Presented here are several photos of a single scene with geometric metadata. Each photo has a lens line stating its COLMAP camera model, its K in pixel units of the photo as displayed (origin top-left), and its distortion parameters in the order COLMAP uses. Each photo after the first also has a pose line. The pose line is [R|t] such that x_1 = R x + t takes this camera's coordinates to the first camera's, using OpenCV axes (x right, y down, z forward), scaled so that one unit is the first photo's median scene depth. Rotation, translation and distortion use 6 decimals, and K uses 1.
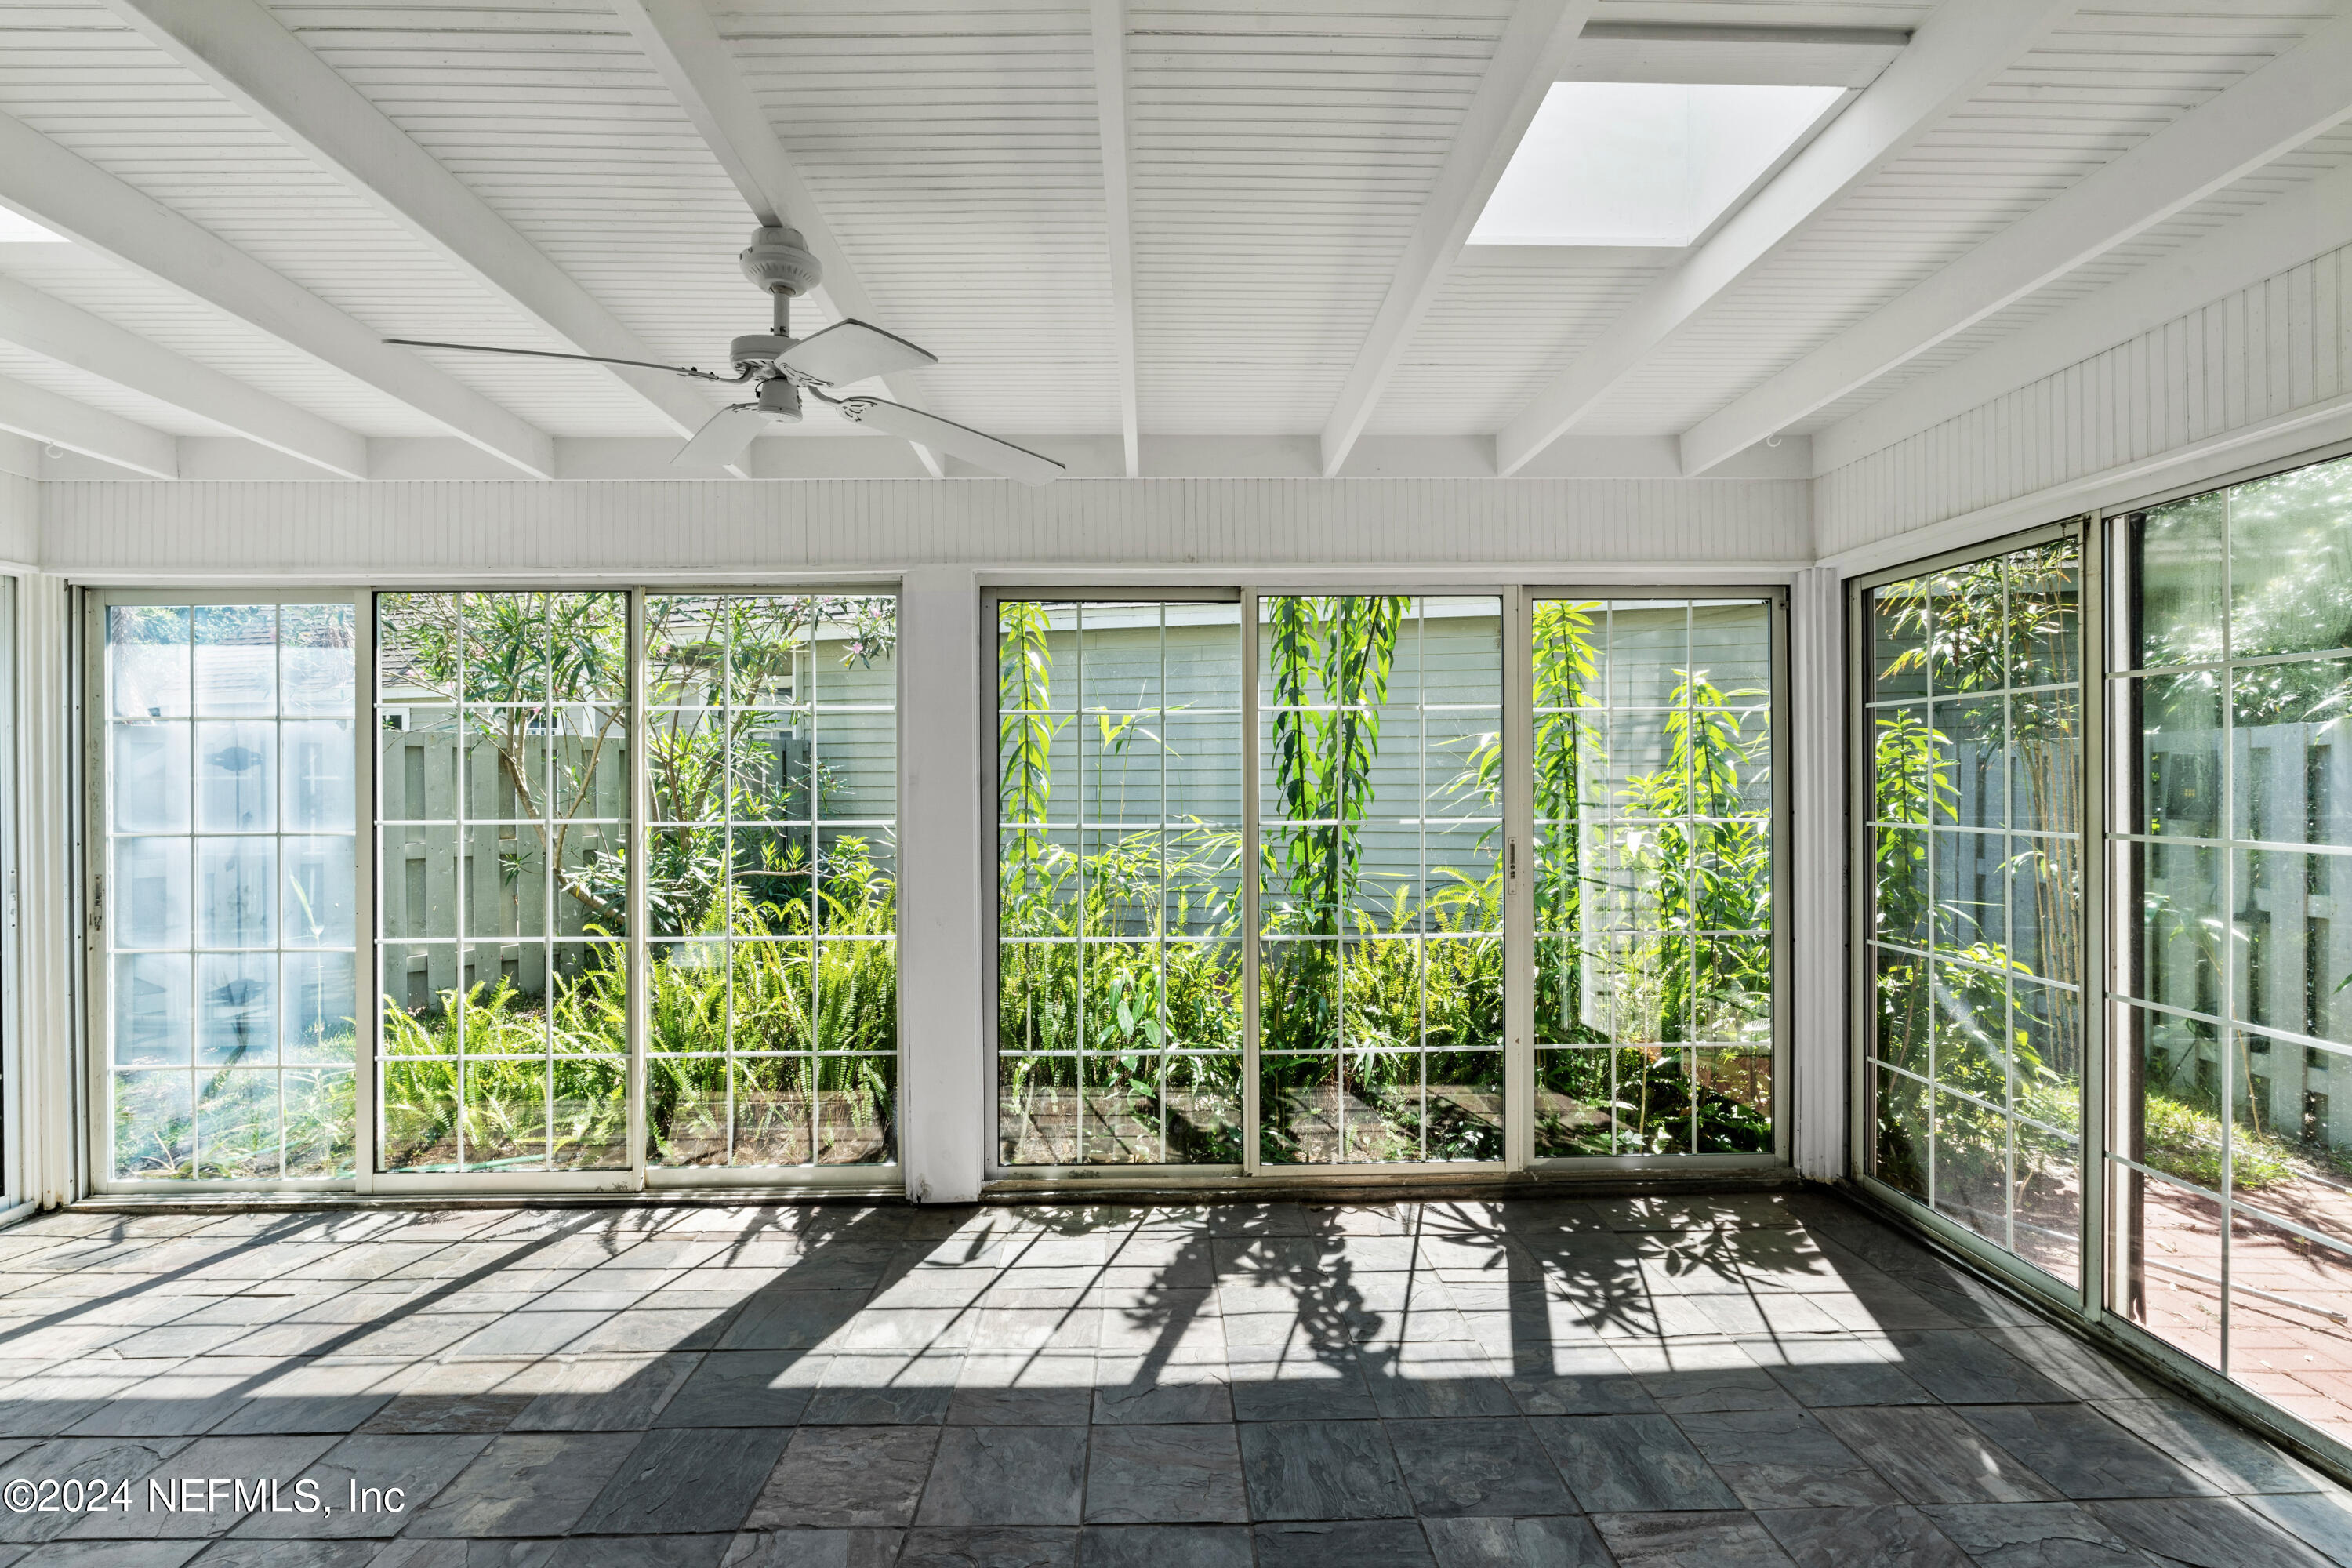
lens RADIAL K [[1044.2, 0, 1163.1], [0, 1044.2, 792.3], [0, 0, 1]] dist [-0.003918, 0.000825]
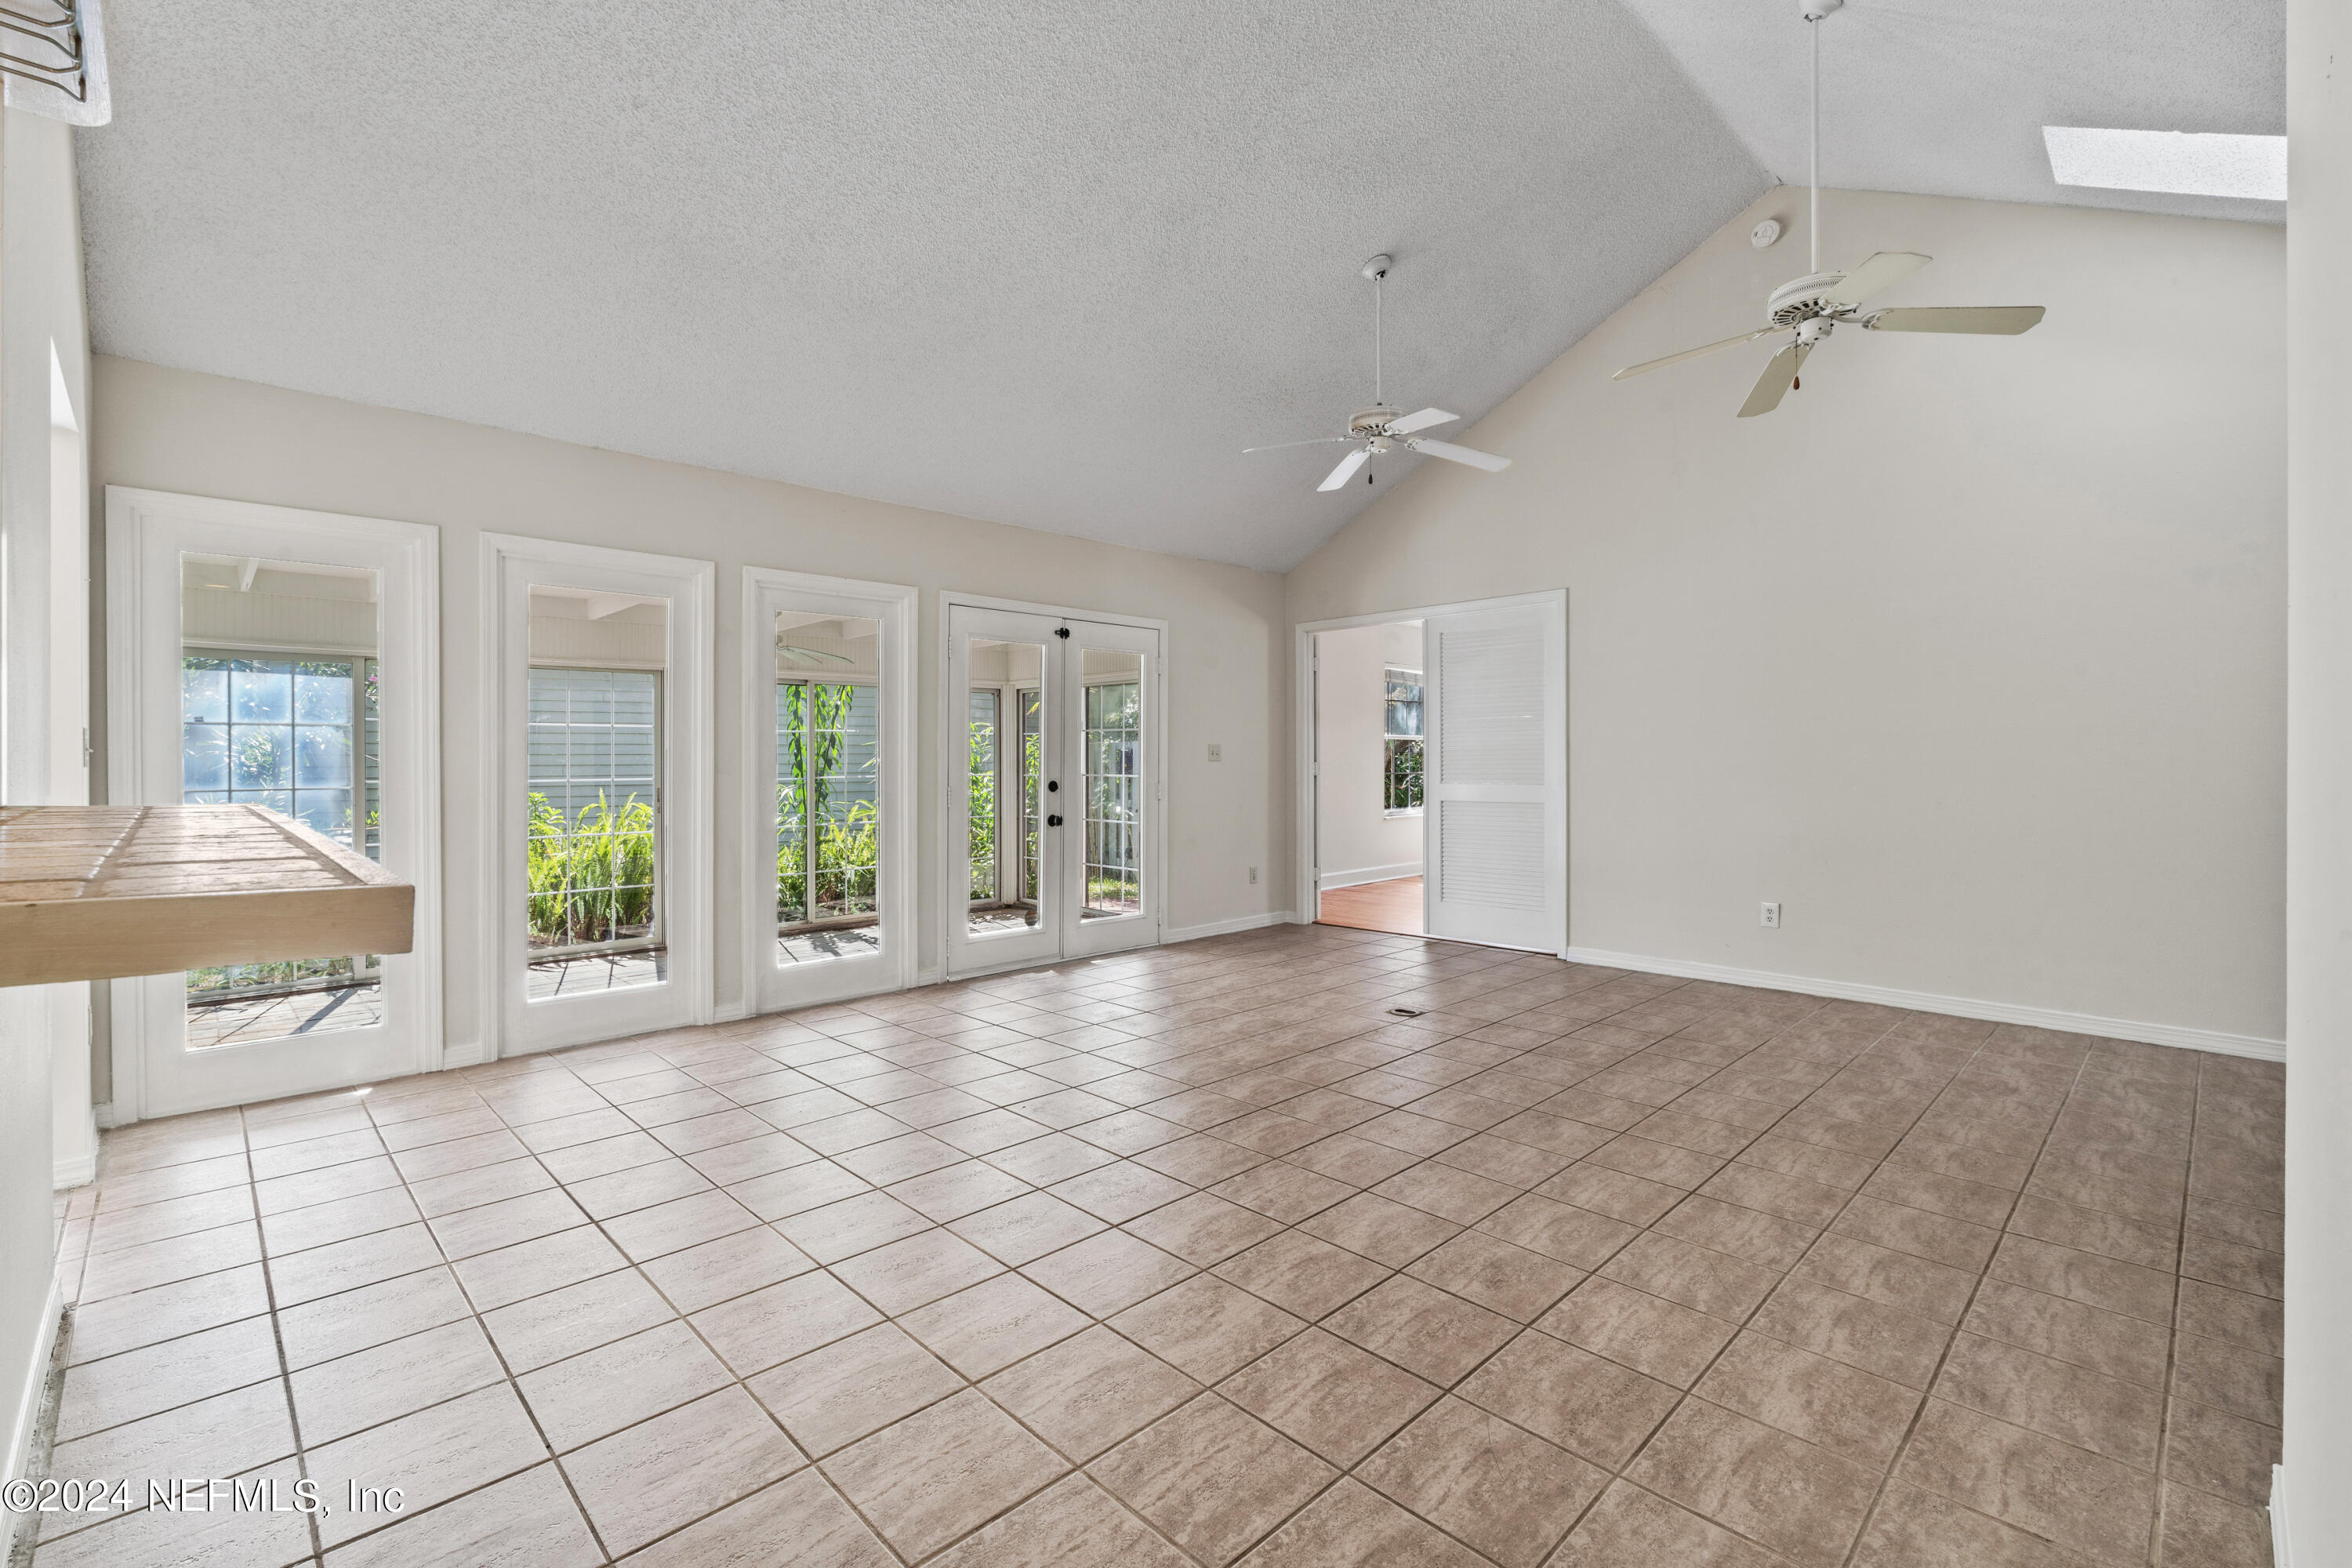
lens RADIAL K [[1044.2, 0, 1152.7], [0, 1044.2, 761.1], [0, 0, 1]] dist [-0.003918, 0.000825]
pose [[0.741157, -0.000095, 0.671331, -0.928331], [-0.000155, 1.000000, 0.000312, -0.008989], [-0.671331, -0.000336, 0.741157, -1.280121]]
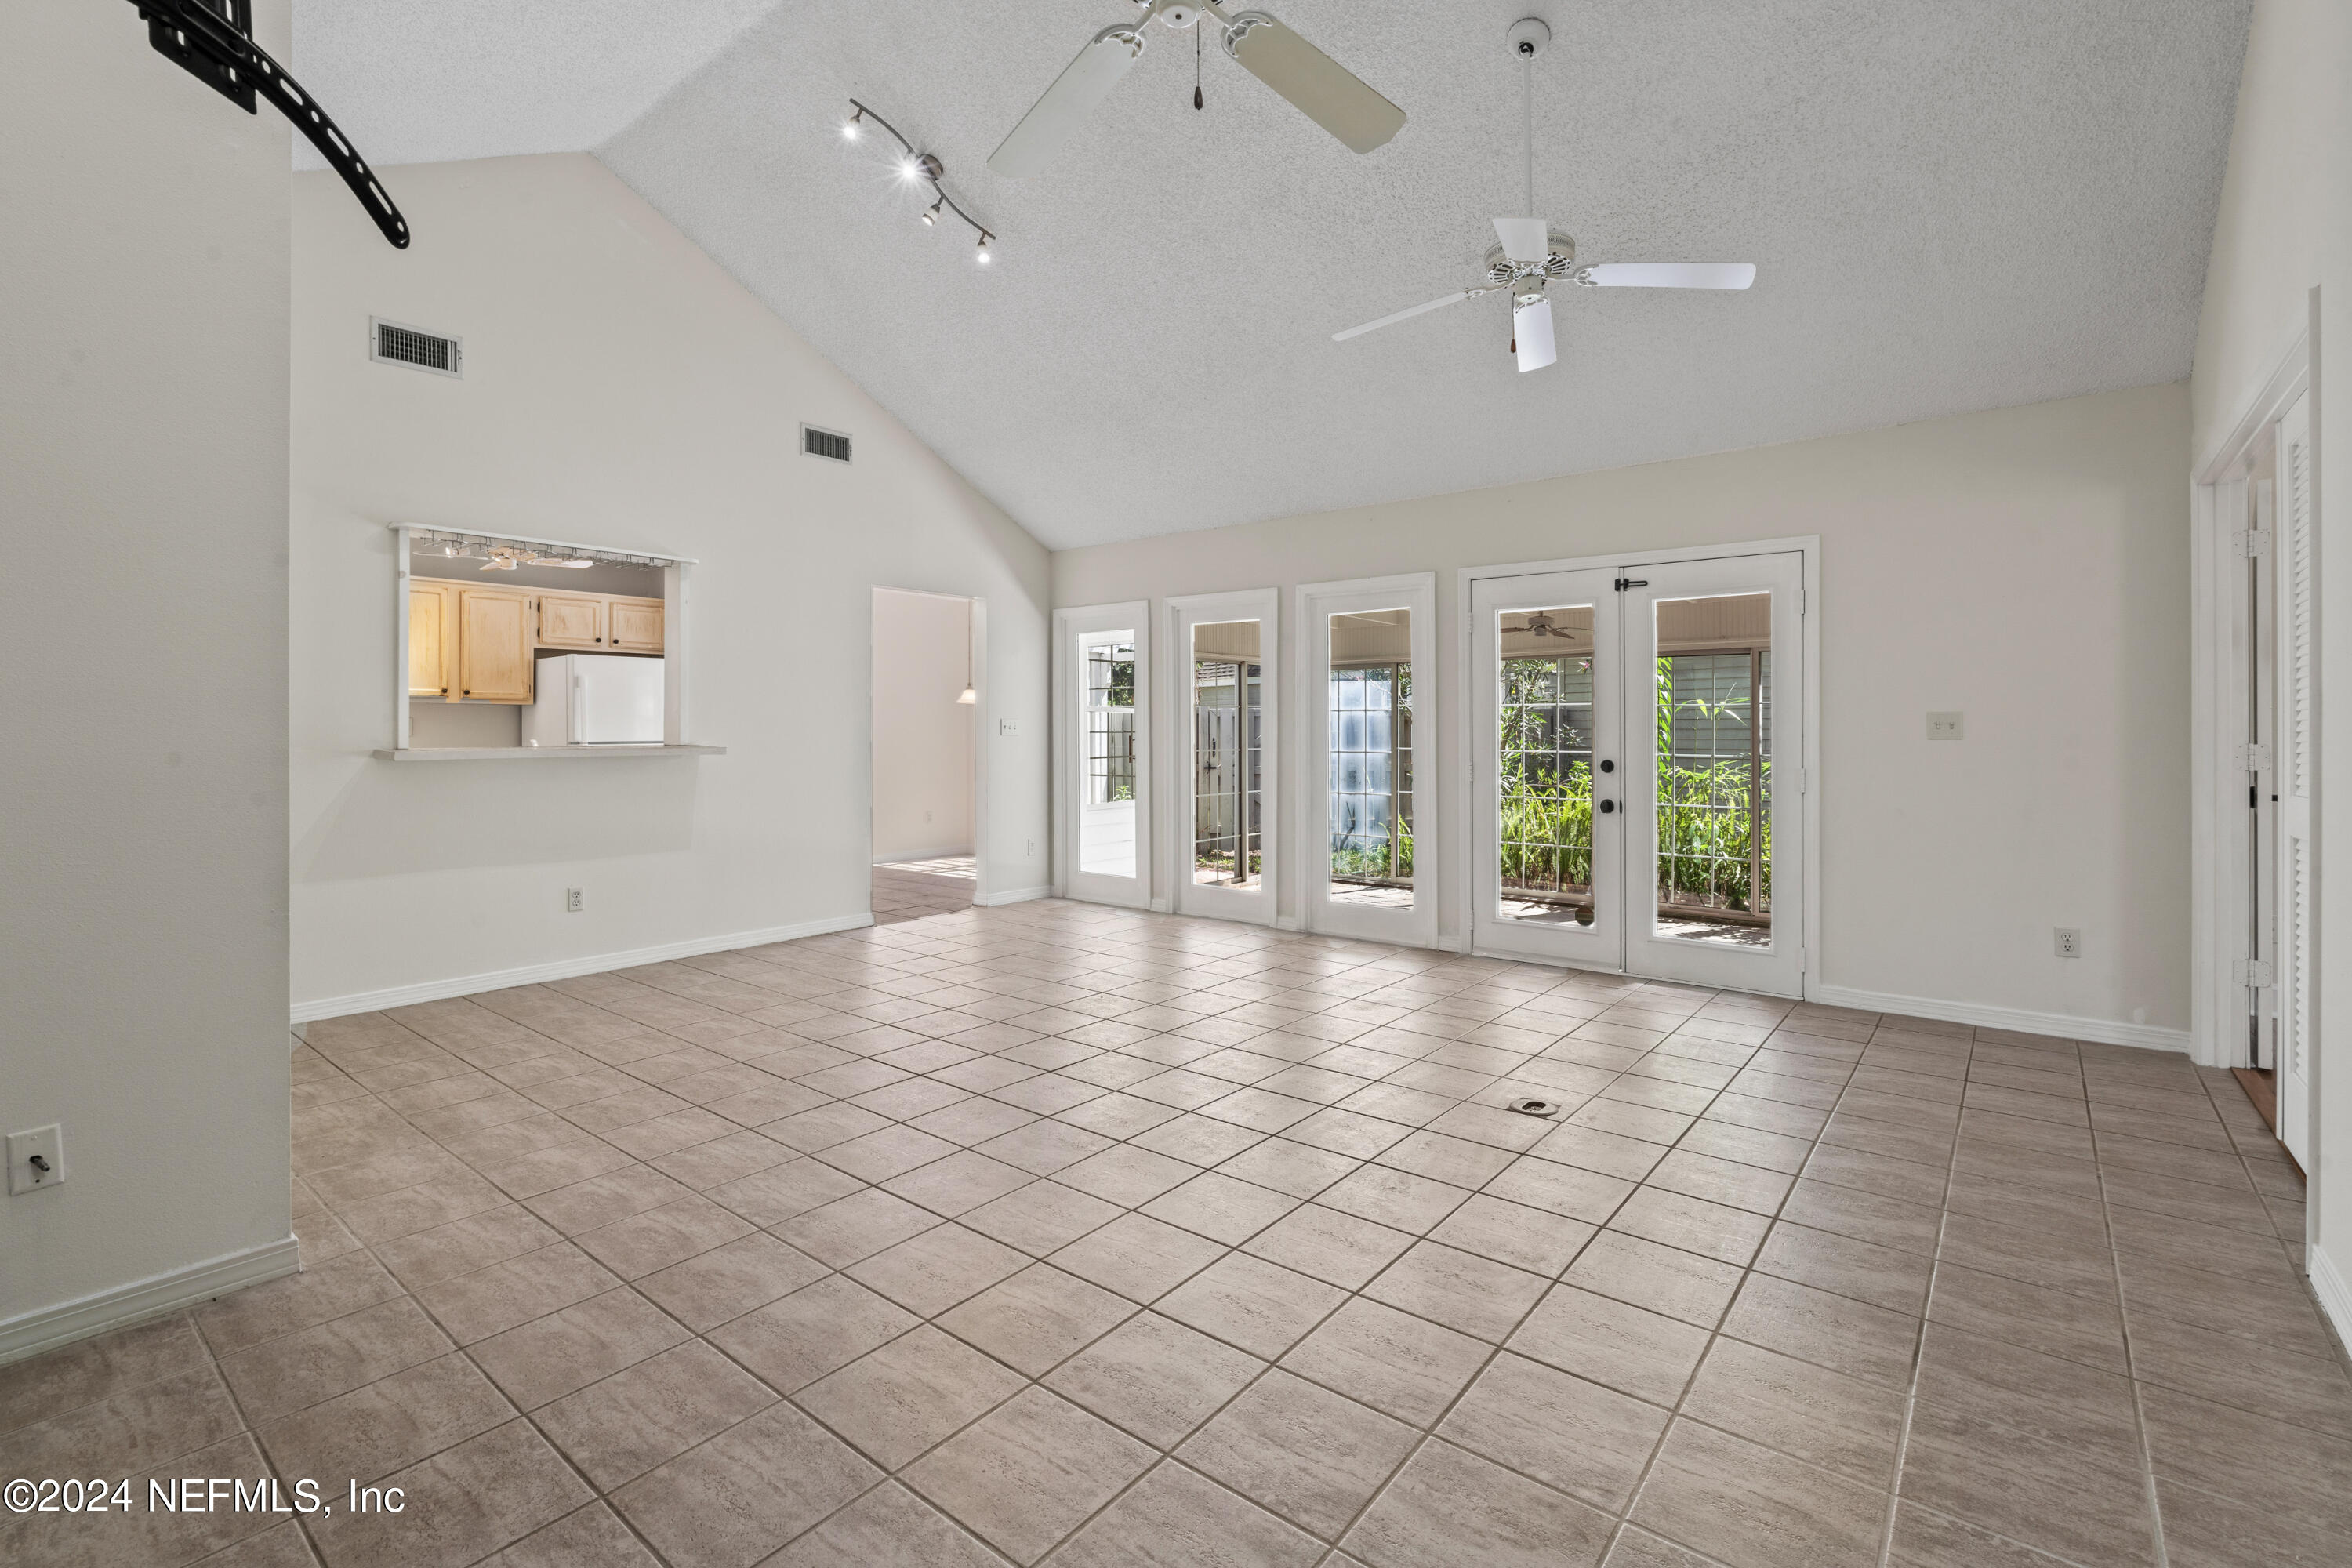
lens RADIAL K [[1044.2, 0, 1171.6], [0, 1044.2, 747.1], [0, 0, 1]] dist [-0.003918, 0.000825]
pose [[0.755585, 0.011693, -0.654946, 0.569061], [-0.001669, 0.999872, 0.015926, -0.016697], [0.655048, -0.010940, 0.755508, -1.401371]]
